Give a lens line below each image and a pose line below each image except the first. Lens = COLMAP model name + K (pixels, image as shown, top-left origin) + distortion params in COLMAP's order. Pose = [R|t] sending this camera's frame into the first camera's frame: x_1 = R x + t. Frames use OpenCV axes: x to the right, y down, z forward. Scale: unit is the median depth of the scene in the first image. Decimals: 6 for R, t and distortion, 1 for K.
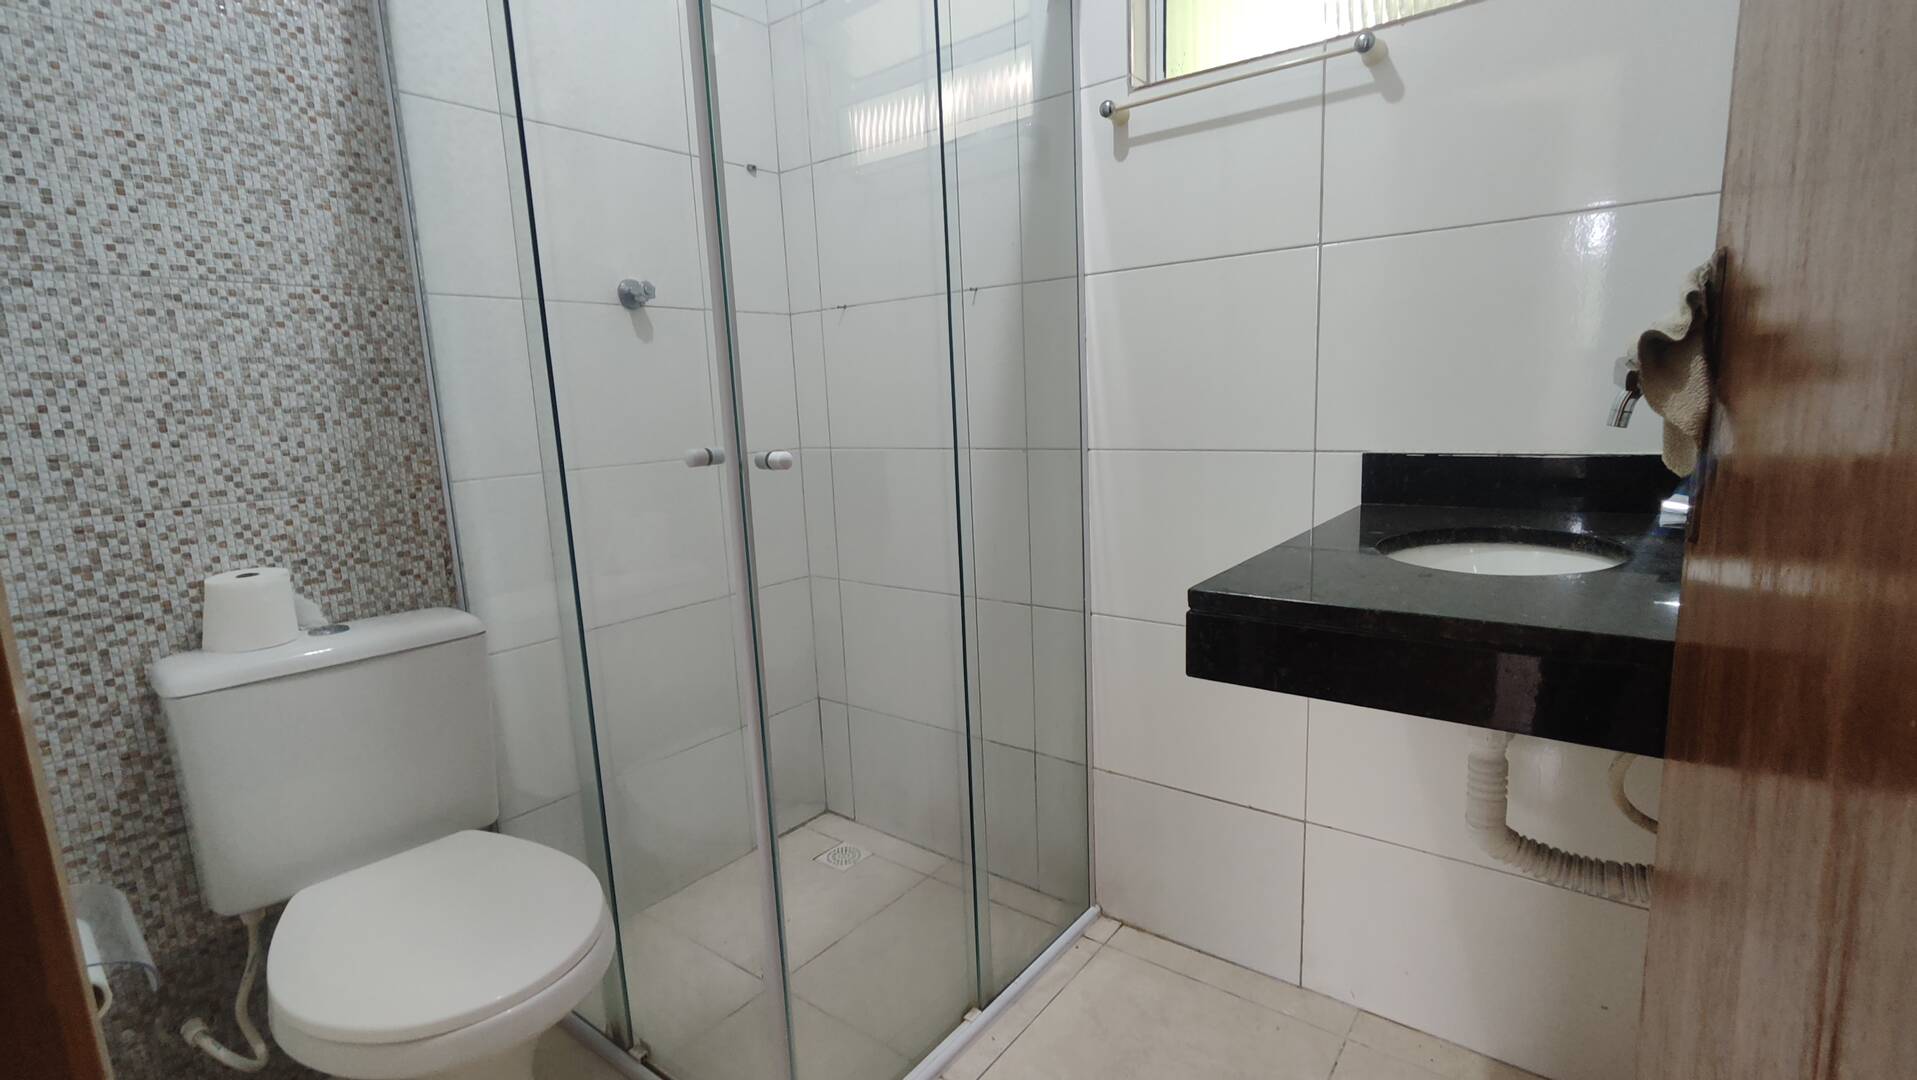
lens RADIAL K [[877.0, 0, 956.5], [0, 877.0, 508.7], [0, 0, 1]] dist [-0.004170, 0.026745]
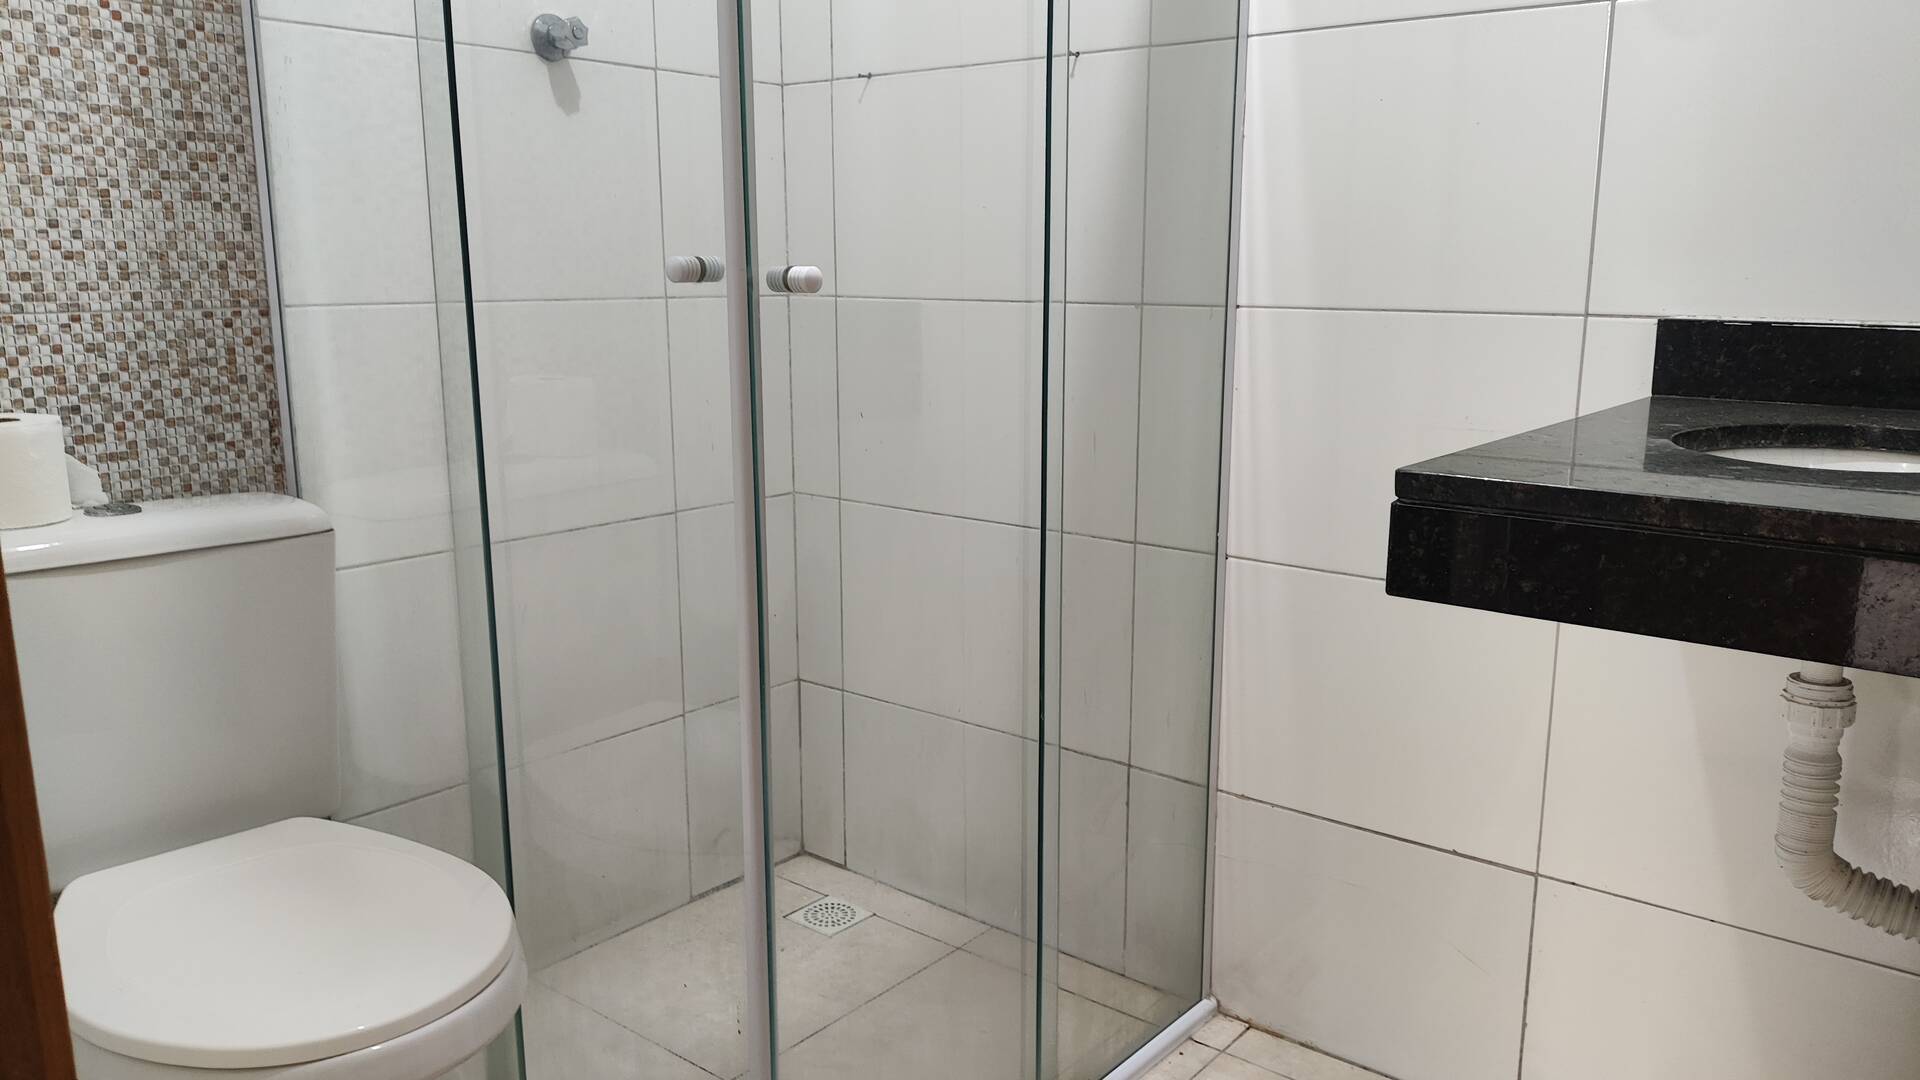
lens RADIAL K [[1441.1, 0, 964.6], [0, 1441.1, 496.0], [0, 0, 1]] dist [0.024811, -0.000304]
pose [[0.998920, 0.045930, -0.006999, -0.047614], [-0.045665, 0.998372, 0.034176, 0.055705], [0.008557, -0.033820, 0.999391, -0.106313]]
